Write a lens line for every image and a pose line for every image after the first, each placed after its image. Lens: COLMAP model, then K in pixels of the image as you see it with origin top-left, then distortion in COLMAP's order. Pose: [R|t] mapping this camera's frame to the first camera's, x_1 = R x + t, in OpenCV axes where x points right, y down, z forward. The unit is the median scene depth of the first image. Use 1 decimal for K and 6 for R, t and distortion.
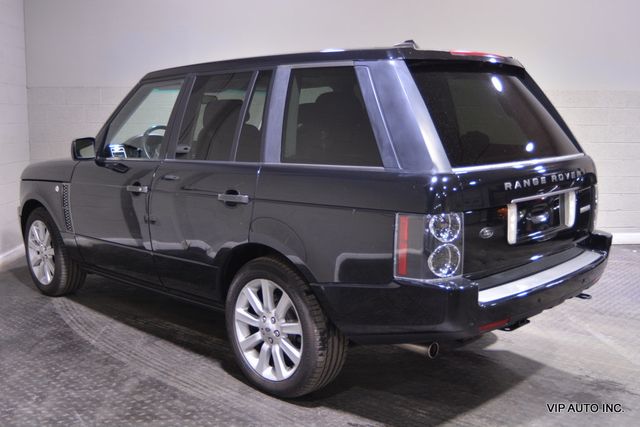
lens RADIAL K [[763.0, 0, 318.3], [0, 763.0, 215.5], [0, 0, 1]] dist [-0.063212, 0.000000]
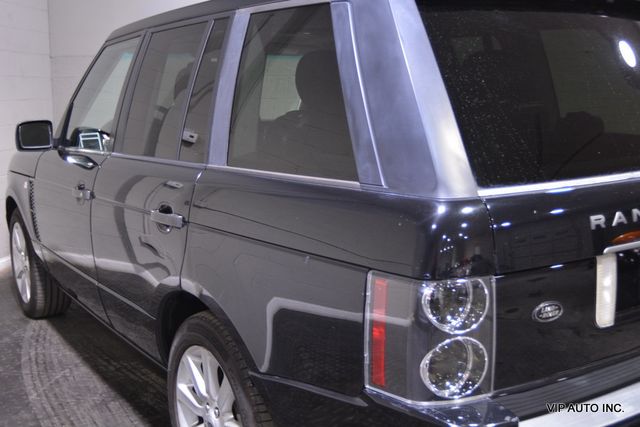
lens RADIAL K [[763.0, 0, 322.0], [0, 763.0, 212.6], [0, 0, 1]] dist [-0.063212, 0.000000]
pose [[0.977512, 0.027468, -0.209082, 0.171728], [-0.020949, 0.999225, 0.033331, -0.058183], [0.209835, -0.028201, 0.977330, 0.447703]]
